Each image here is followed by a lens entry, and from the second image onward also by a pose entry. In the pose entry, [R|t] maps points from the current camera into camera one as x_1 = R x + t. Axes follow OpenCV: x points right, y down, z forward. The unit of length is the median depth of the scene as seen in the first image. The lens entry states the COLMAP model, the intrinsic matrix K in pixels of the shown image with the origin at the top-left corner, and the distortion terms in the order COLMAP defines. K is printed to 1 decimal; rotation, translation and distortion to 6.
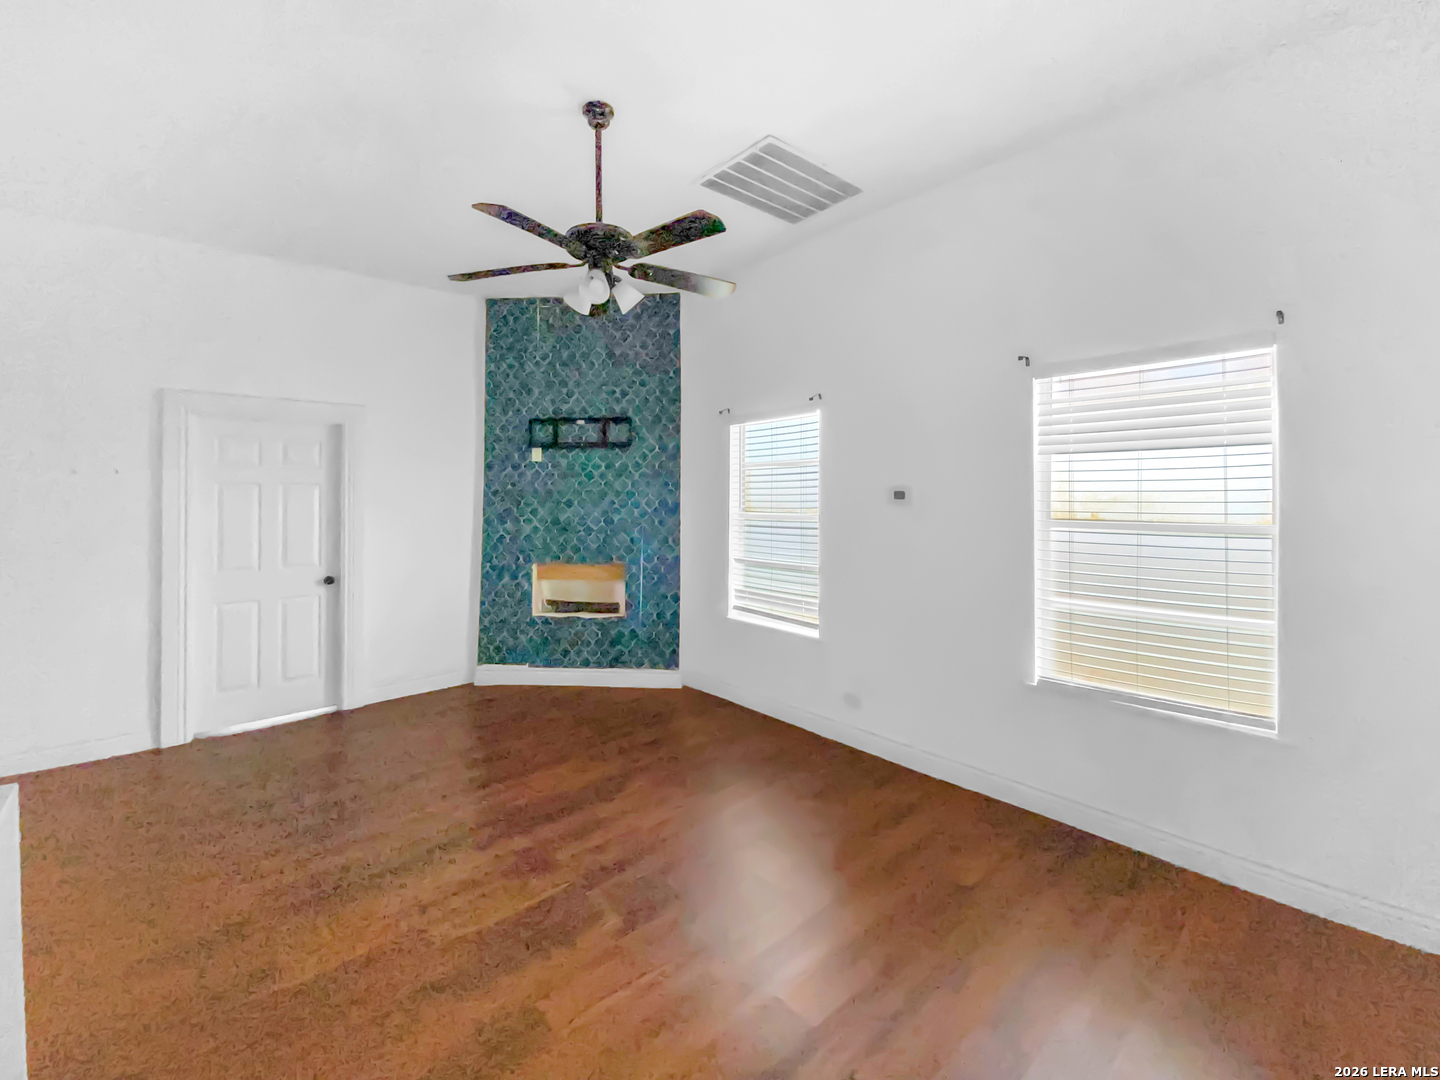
lens RADIAL K [[592.6, 0, 719.4], [0, 592.6, 503.4], [0, 0, 1]] dist [0.047919, -0.000524]
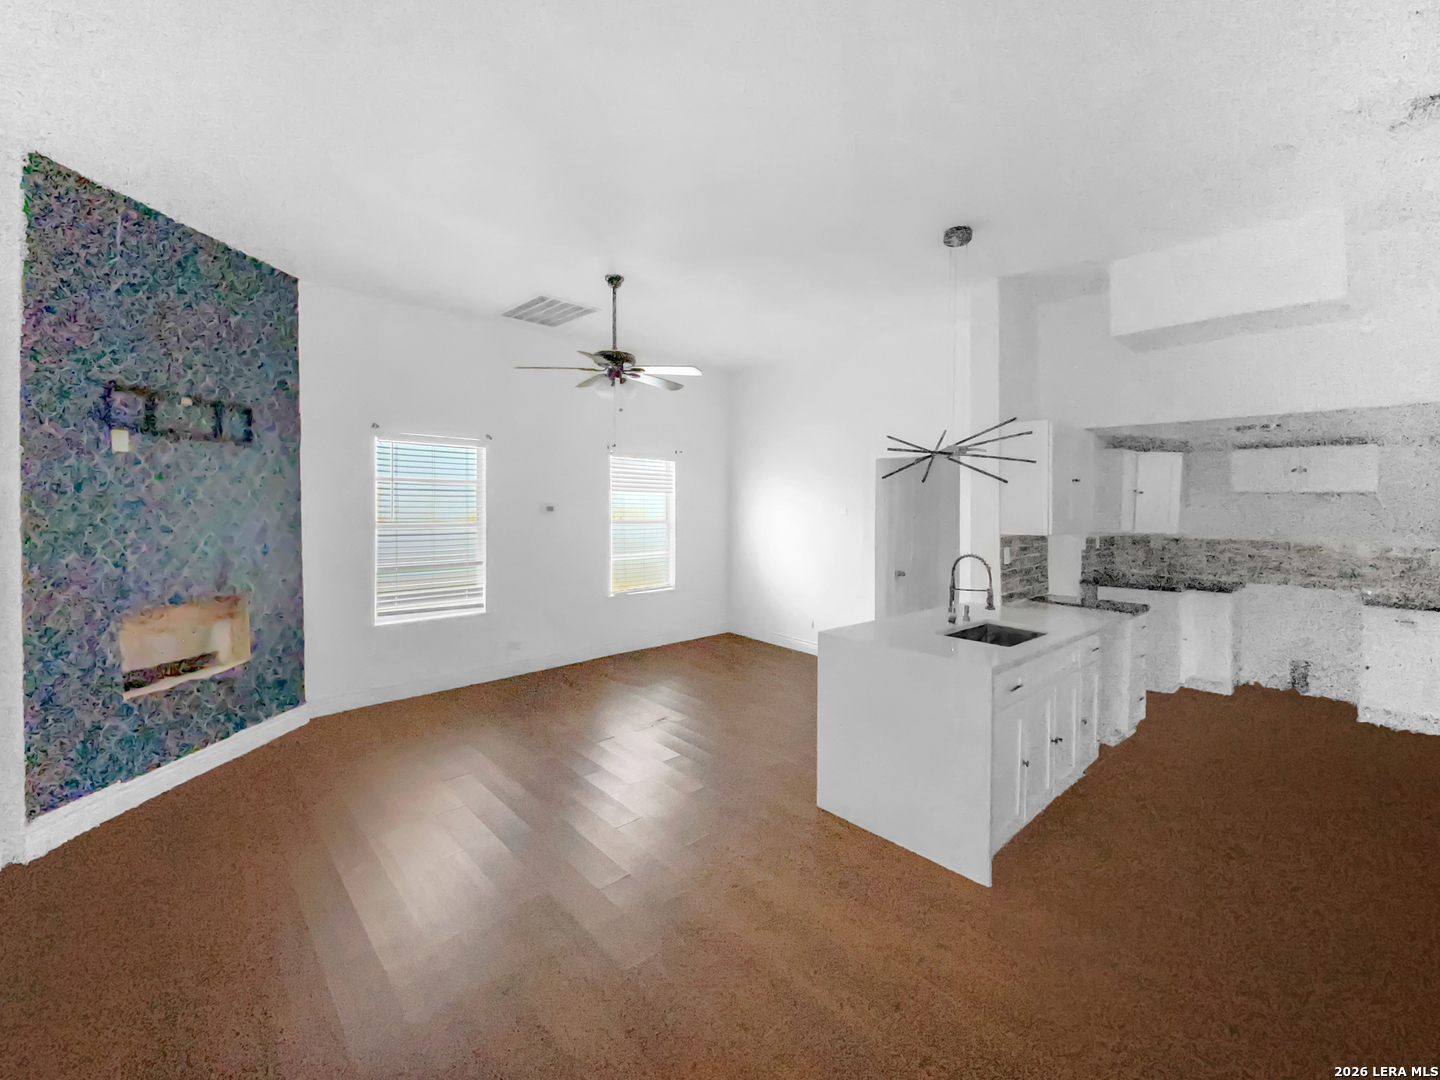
lens RADIAL K [[592.6, 0, 719.4], [0, 592.6, 503.4], [0, 0, 1]] dist [0.047919, -0.000524]
pose [[0.001529, 0.007476, 0.999971, -0.972232], [-0.000656, 0.999972, -0.007475, -0.011738], [-0.999999, -0.000645, 0.001533, 0.379228]]
